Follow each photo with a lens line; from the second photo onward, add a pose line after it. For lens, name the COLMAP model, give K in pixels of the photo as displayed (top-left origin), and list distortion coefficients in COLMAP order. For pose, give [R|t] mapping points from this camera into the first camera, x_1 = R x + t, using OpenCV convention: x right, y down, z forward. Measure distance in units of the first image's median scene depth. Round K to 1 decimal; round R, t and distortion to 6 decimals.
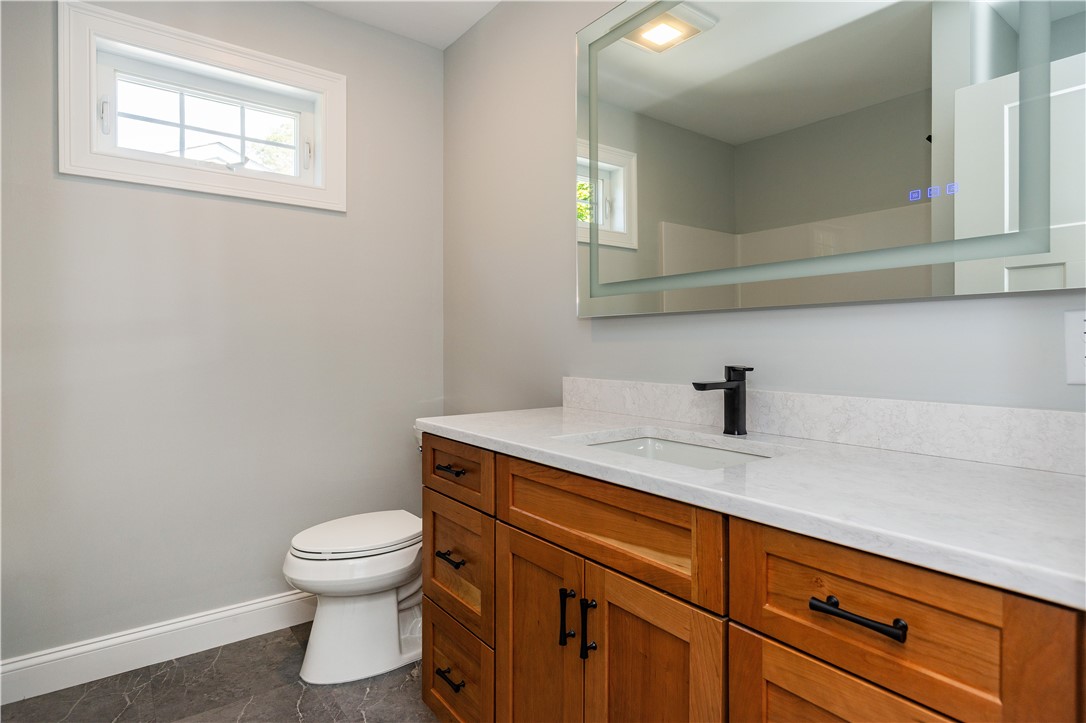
lens RADIAL K [[580.6, 0, 539.9], [0, 580.6, 358.2], [0, 0, 1]] dist [-0.002177, -0.001347]
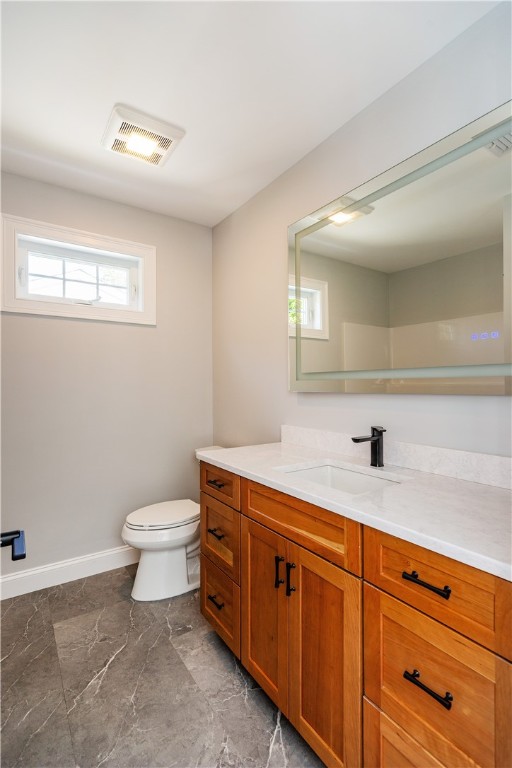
lens RADIAL K [[369.7, 0, 257.4], [0, 369.7, 384.7], [0, 0, 1]] dist [-0.001623, 0.001333]
pose [[0.998921, -0.003543, -0.046296, 0.022428], [0.003372, 0.999987, -0.003788, -0.089746], [0.046309, 0.003628, 0.998921, -0.106247]]
